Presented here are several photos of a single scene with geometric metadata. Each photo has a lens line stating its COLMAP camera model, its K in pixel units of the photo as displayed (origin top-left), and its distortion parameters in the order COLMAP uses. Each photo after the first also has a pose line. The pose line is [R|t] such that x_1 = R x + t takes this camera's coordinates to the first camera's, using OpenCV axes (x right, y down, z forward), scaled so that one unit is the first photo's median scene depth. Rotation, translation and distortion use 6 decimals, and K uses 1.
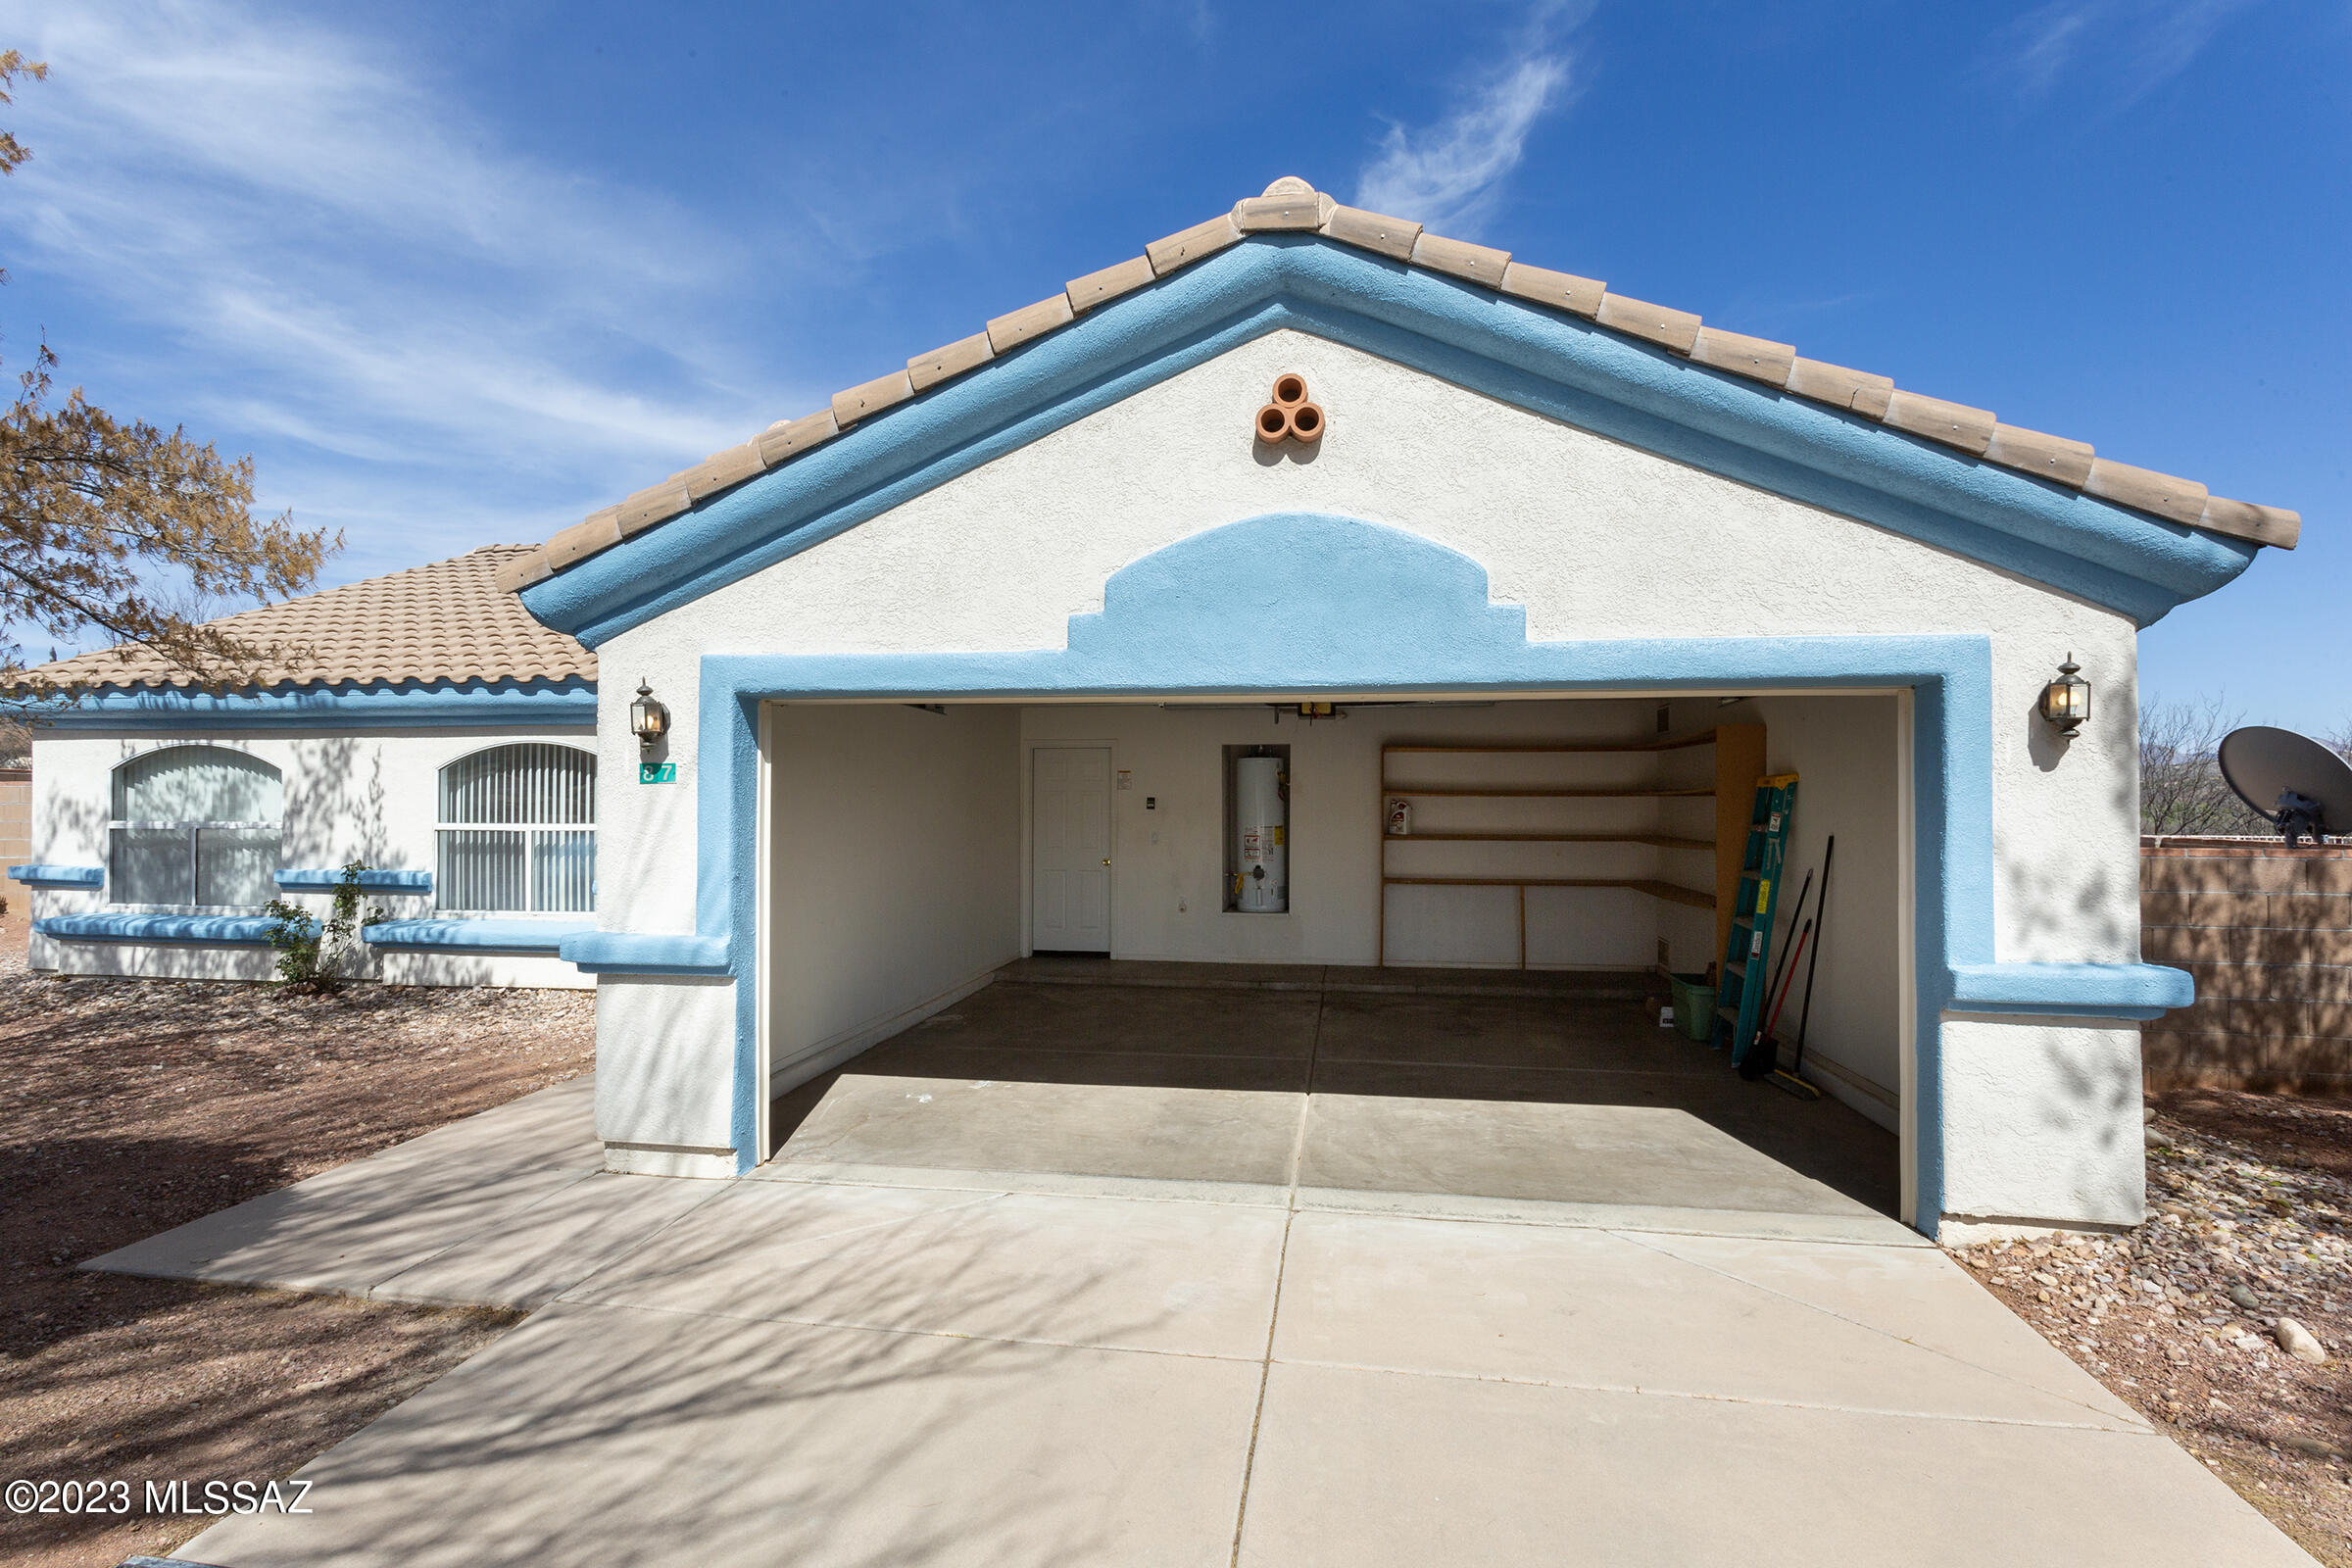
lens RADIAL K [[1217.2, 0, 1177.8], [0, 1217.2, 791.9], [0, 0, 1]] dist [-0.001053, -0.000537]
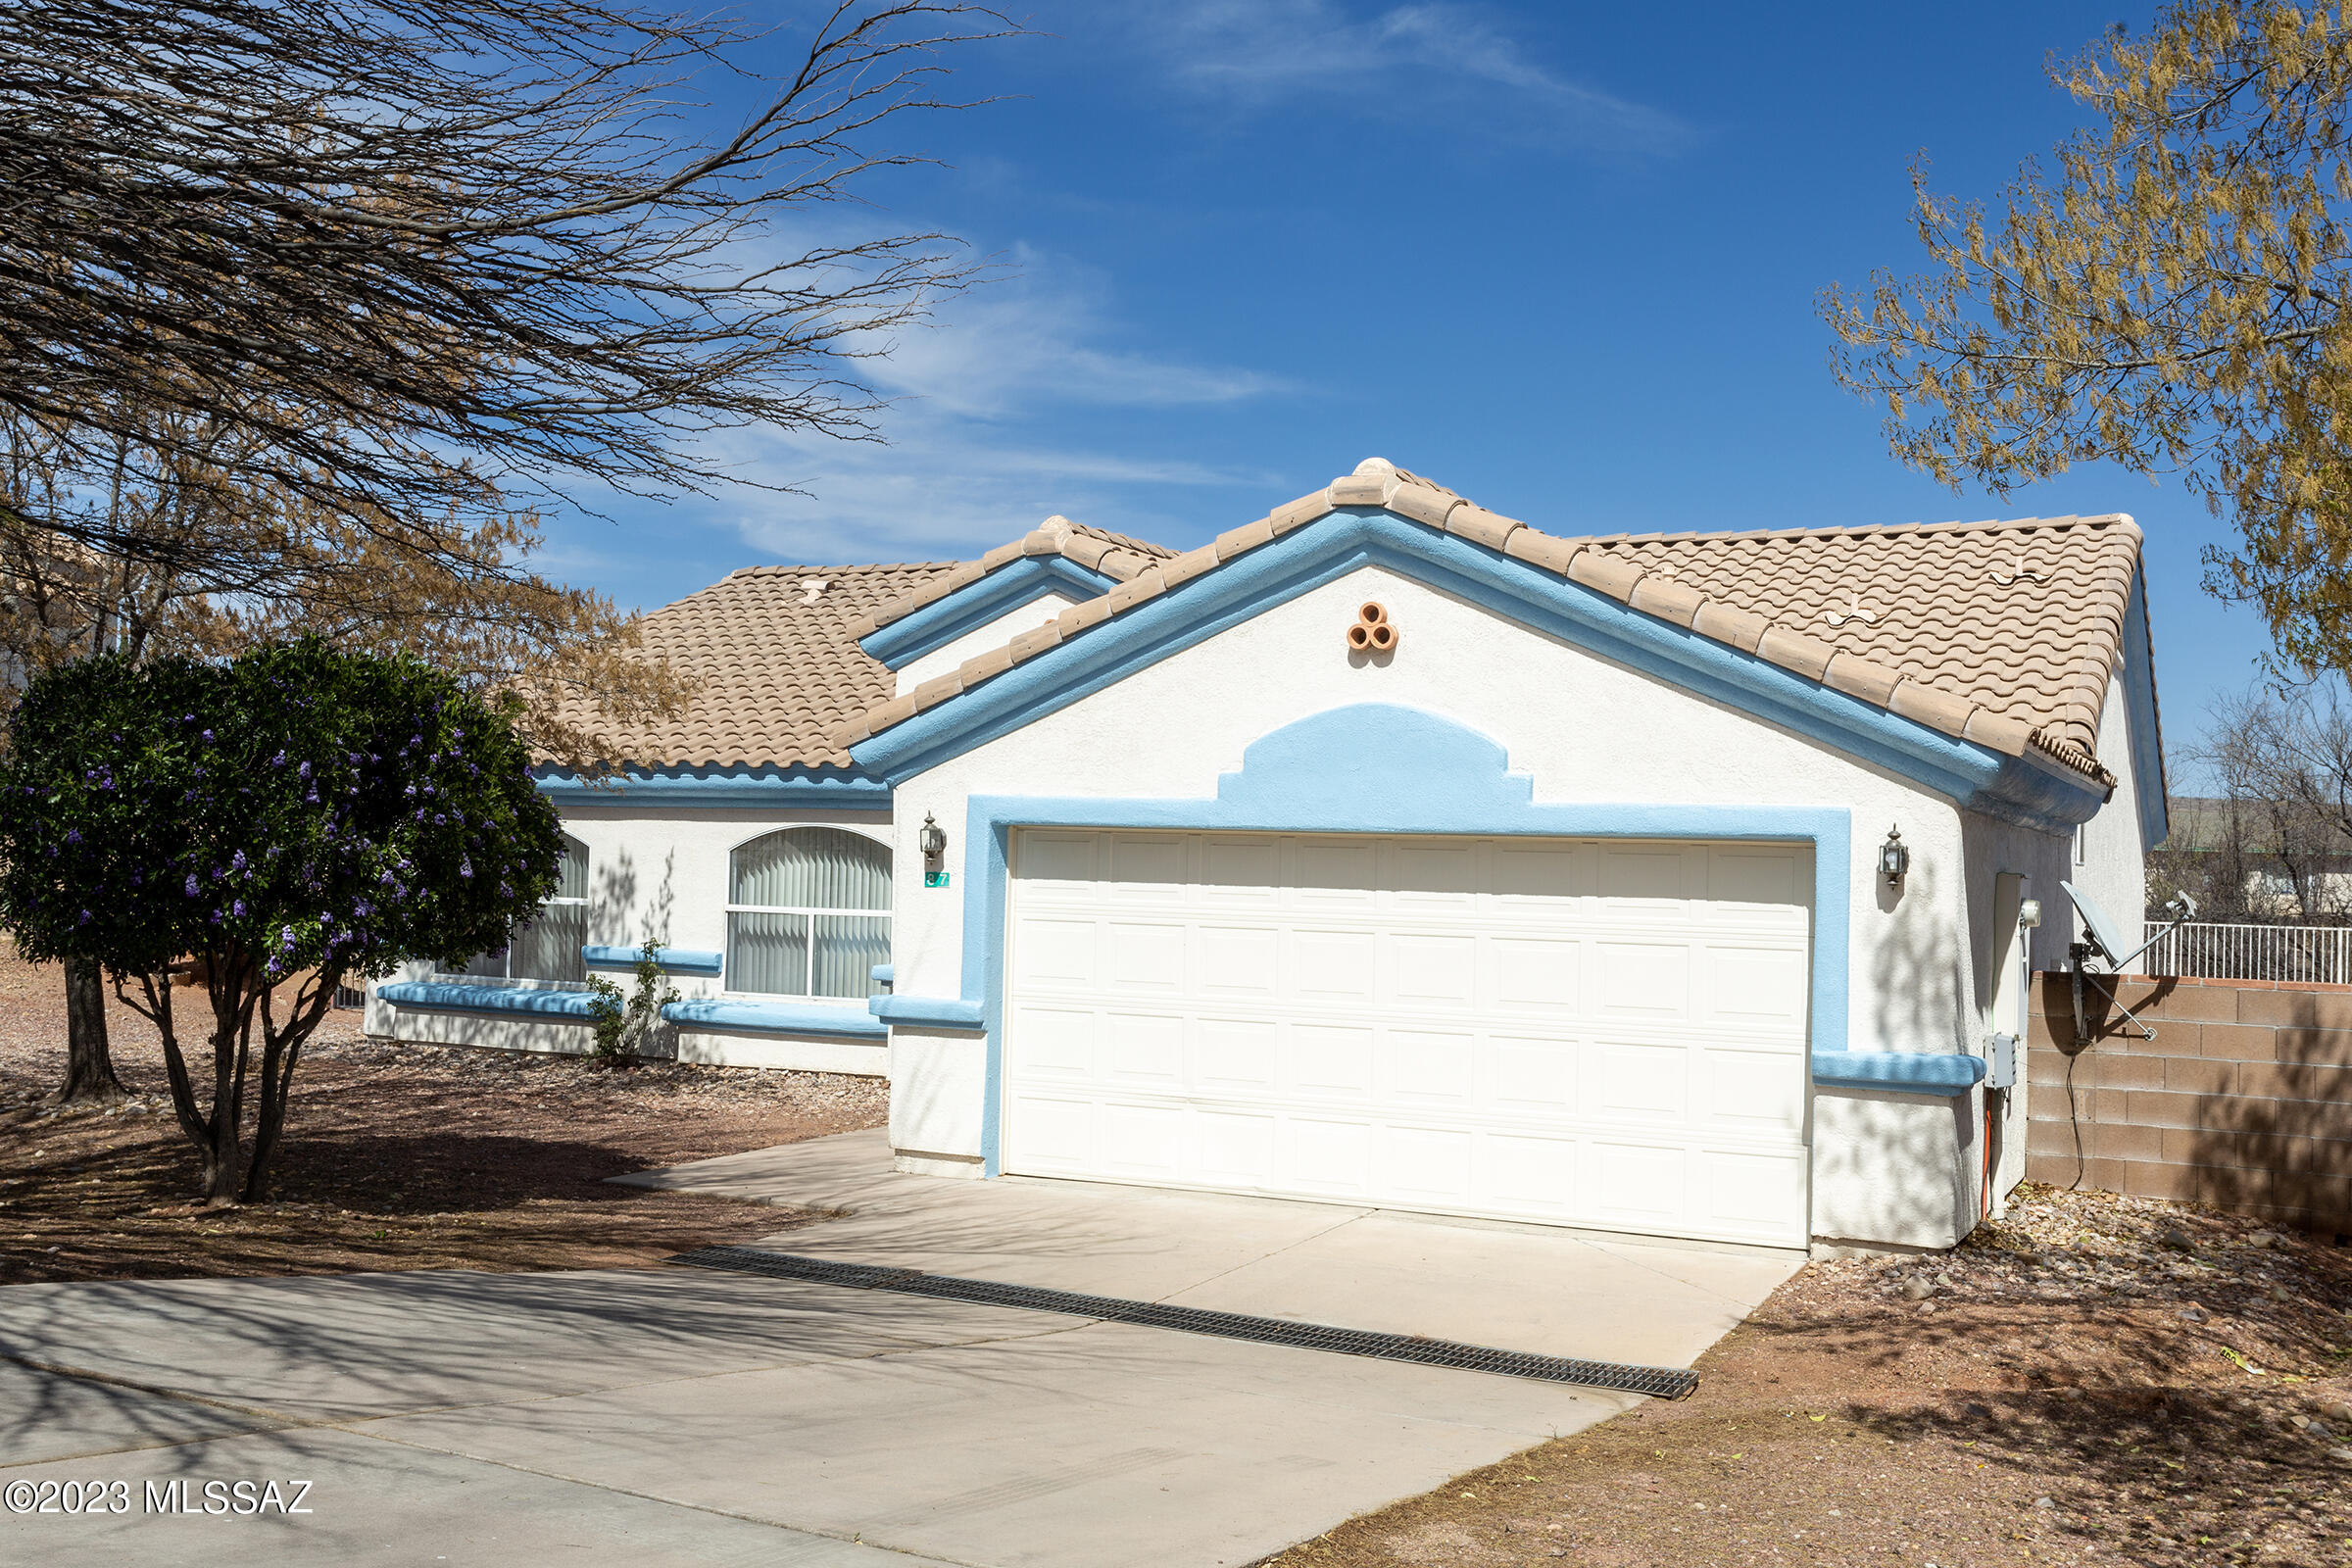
lens RADIAL K [[2289.6, 0, 1174.6], [0, 2289.6, 784.3], [0, 0, 1]] dist [0.121381, -0.490323]
pose [[0.956814, 0.009814, -0.290534, 0.600643], [-0.018053, 0.999507, -0.025691, -0.064525], [0.290139, 0.029827, 0.956520, -1.449753]]
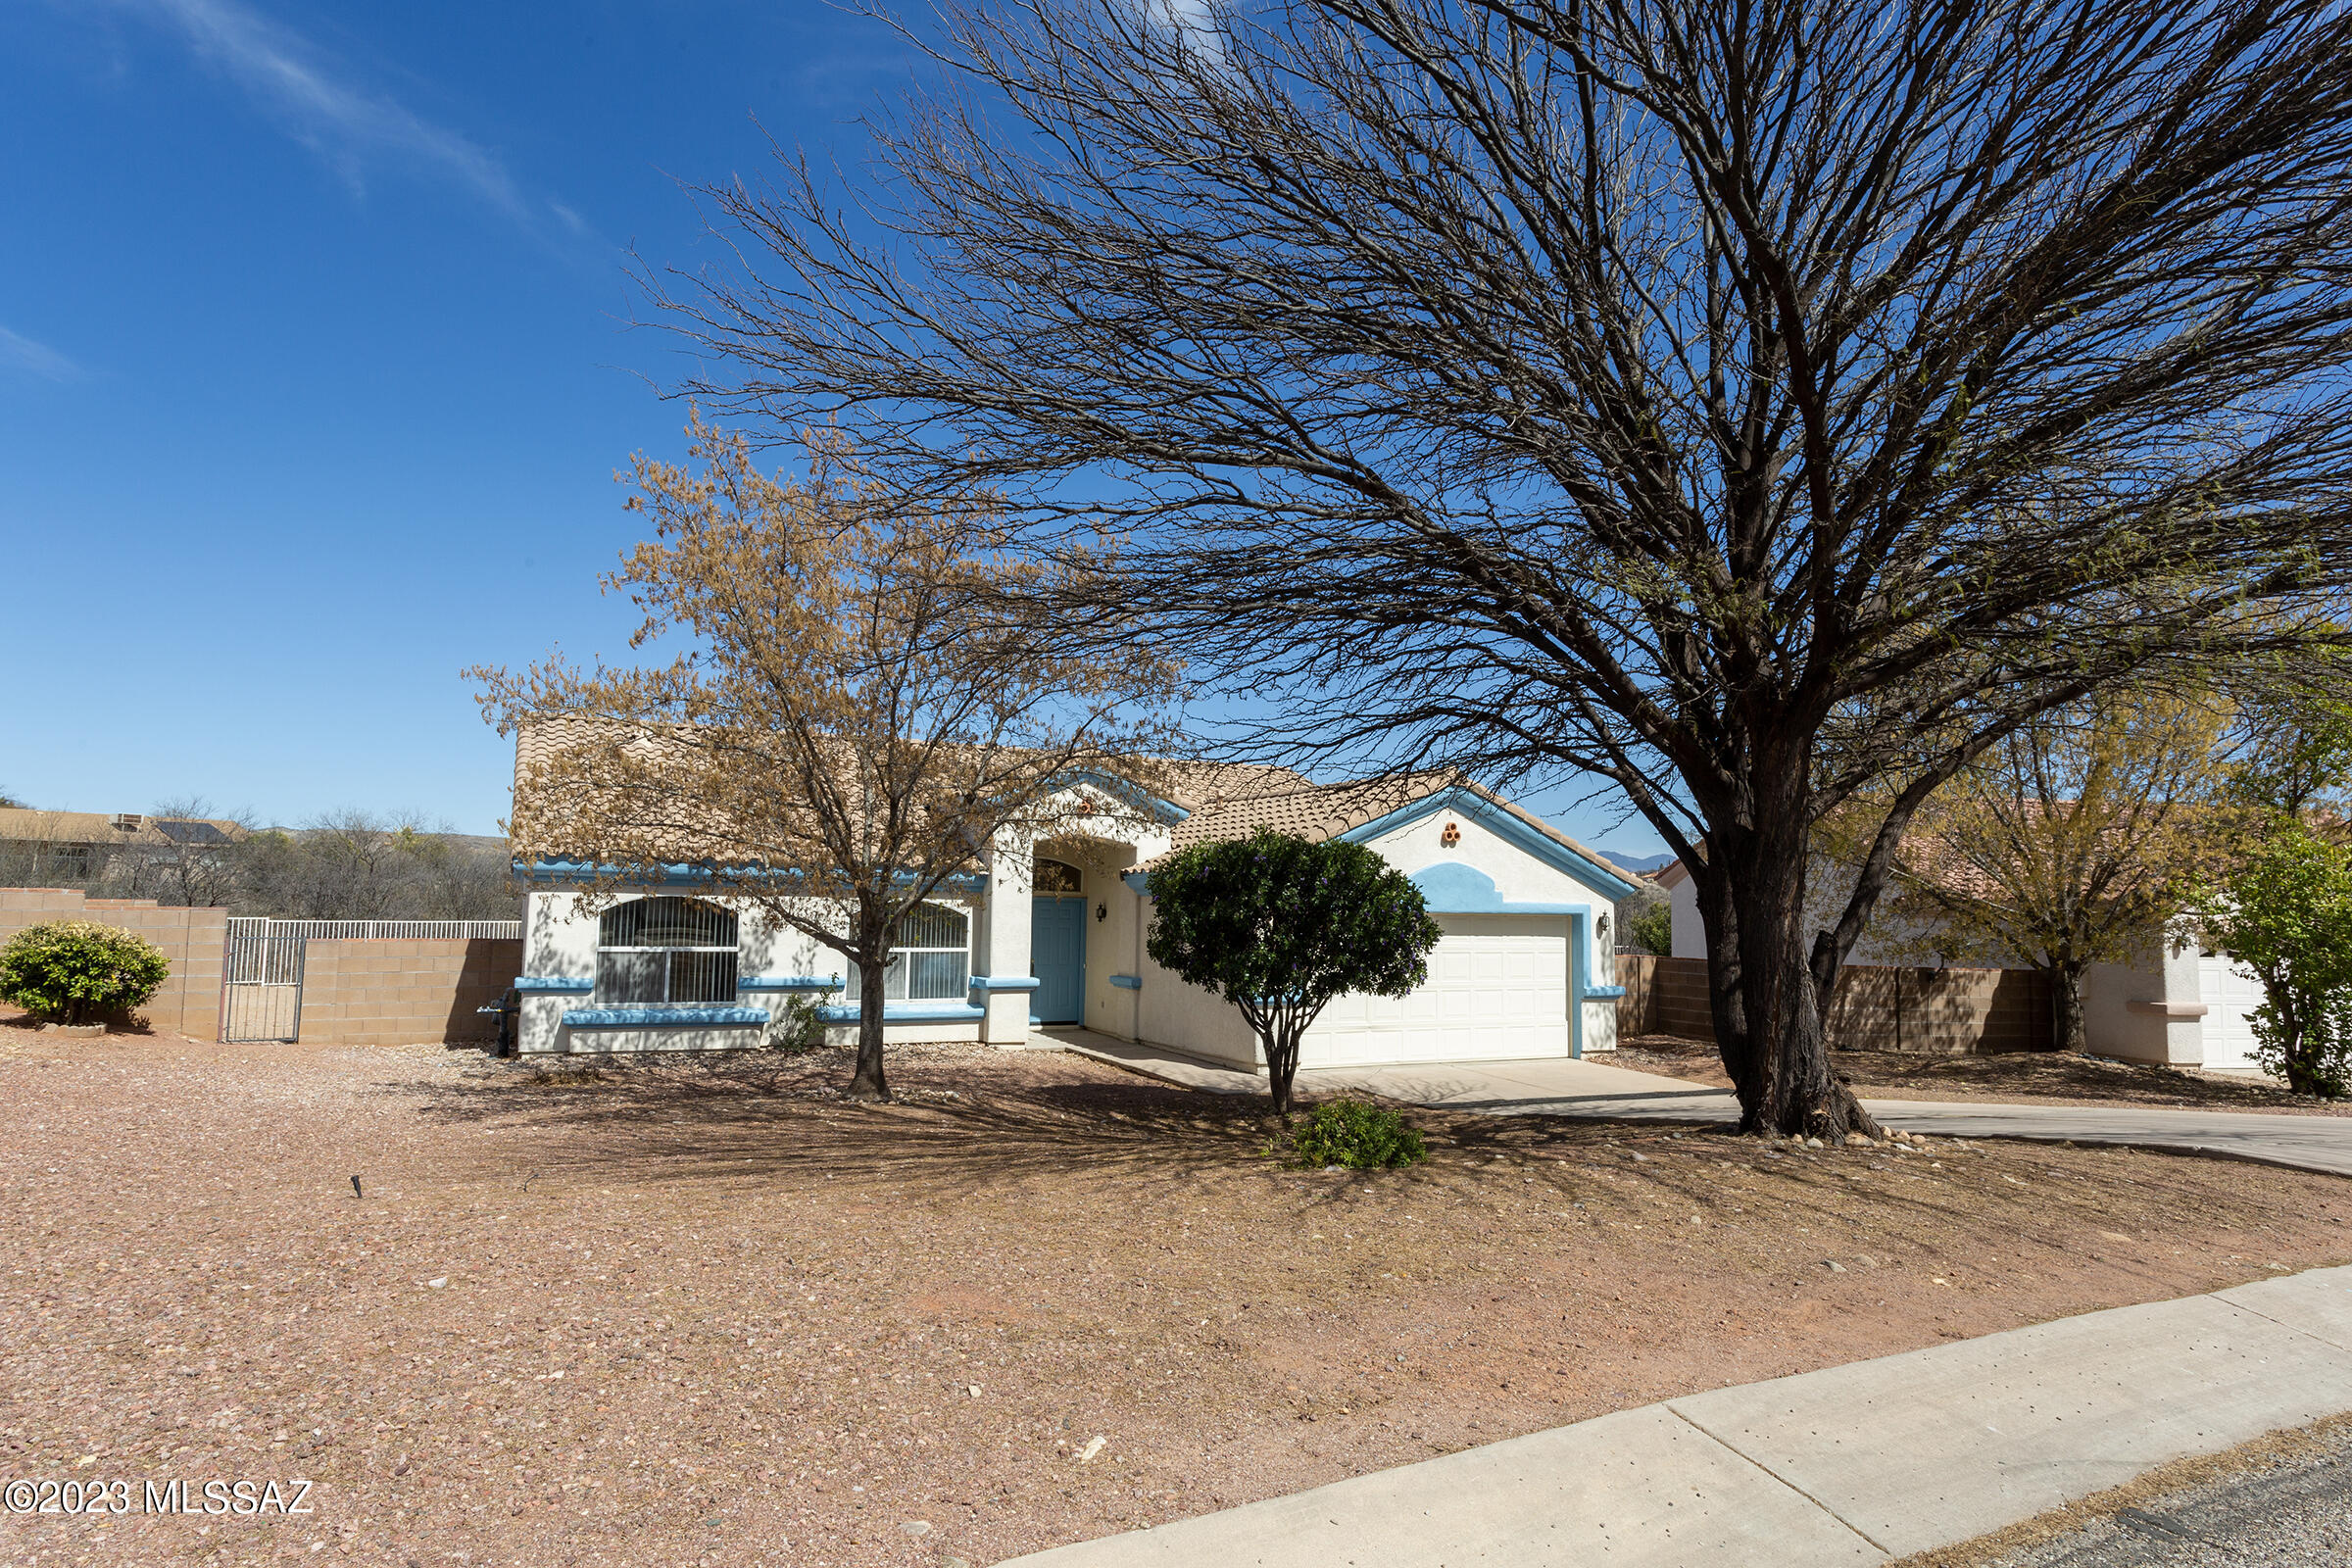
lens RADIAL K [[1320.4, 0, 1178.3], [0, 1320.4, 784.0], [0, 0, 1]] dist [0.001435, 0.000802]
pose [[0.802893, 0.064269, 0.592648, -2.669660], [-0.019856, 0.996503, -0.081164, -0.122807], [-0.595792, 0.053399, 0.801362, -1.512453]]
